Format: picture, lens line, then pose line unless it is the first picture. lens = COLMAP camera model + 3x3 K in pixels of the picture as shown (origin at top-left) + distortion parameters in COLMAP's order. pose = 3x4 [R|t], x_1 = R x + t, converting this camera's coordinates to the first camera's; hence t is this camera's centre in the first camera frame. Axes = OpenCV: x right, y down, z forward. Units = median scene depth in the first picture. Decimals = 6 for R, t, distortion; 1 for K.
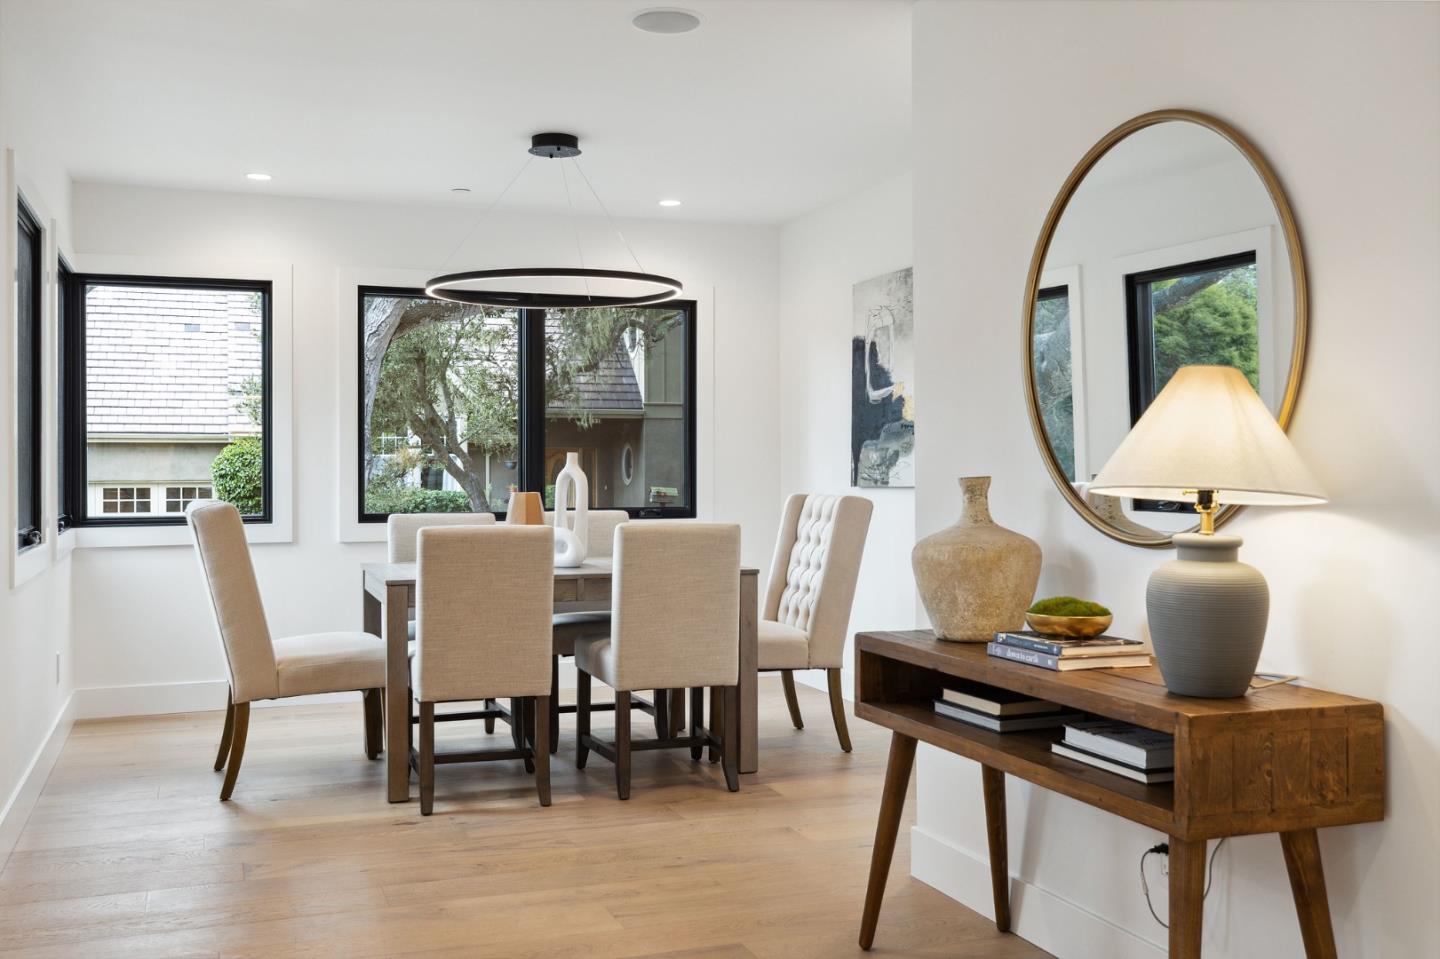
lens RADIAL K [[1379.7, 0, 707.7], [0, 1379.7, 478.8], [0, 0, 1]] dist [0.051158, 0.000000]
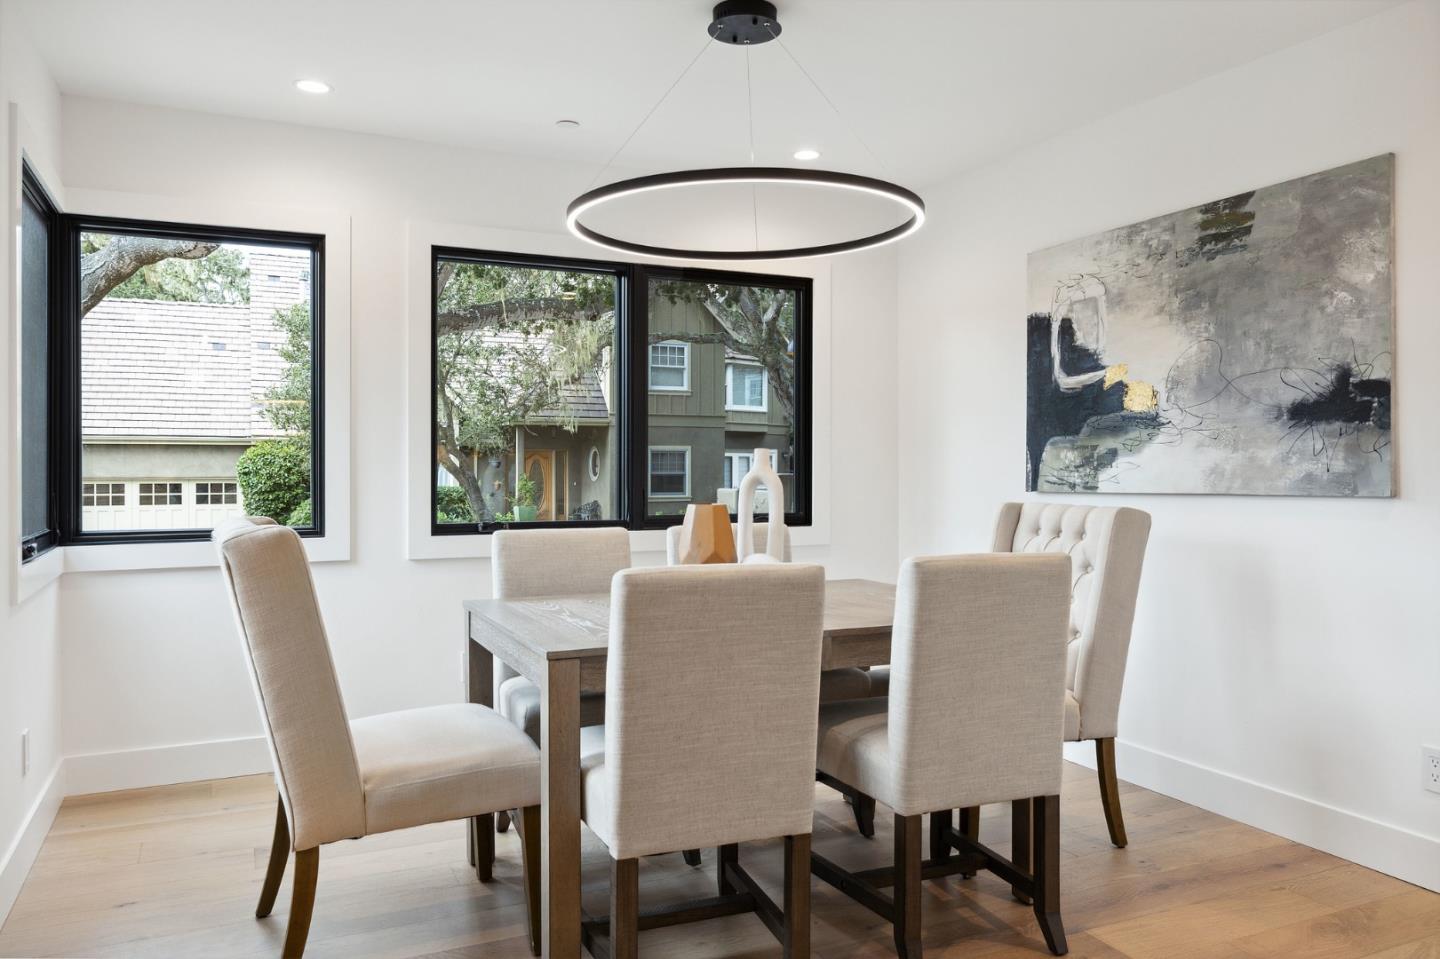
lens RADIAL K [[1087.8, 0, 734.6], [0, 1087.8, 475.1], [0, 0, 1]] dist [0.063961, -0.052735]
pose [[0.996552, 0.001031, 0.082962, -0.131178], [-0.001011, 0.999999, -0.000285, -0.004042], [-0.082963, 0.000200, 0.996553, 0.348967]]
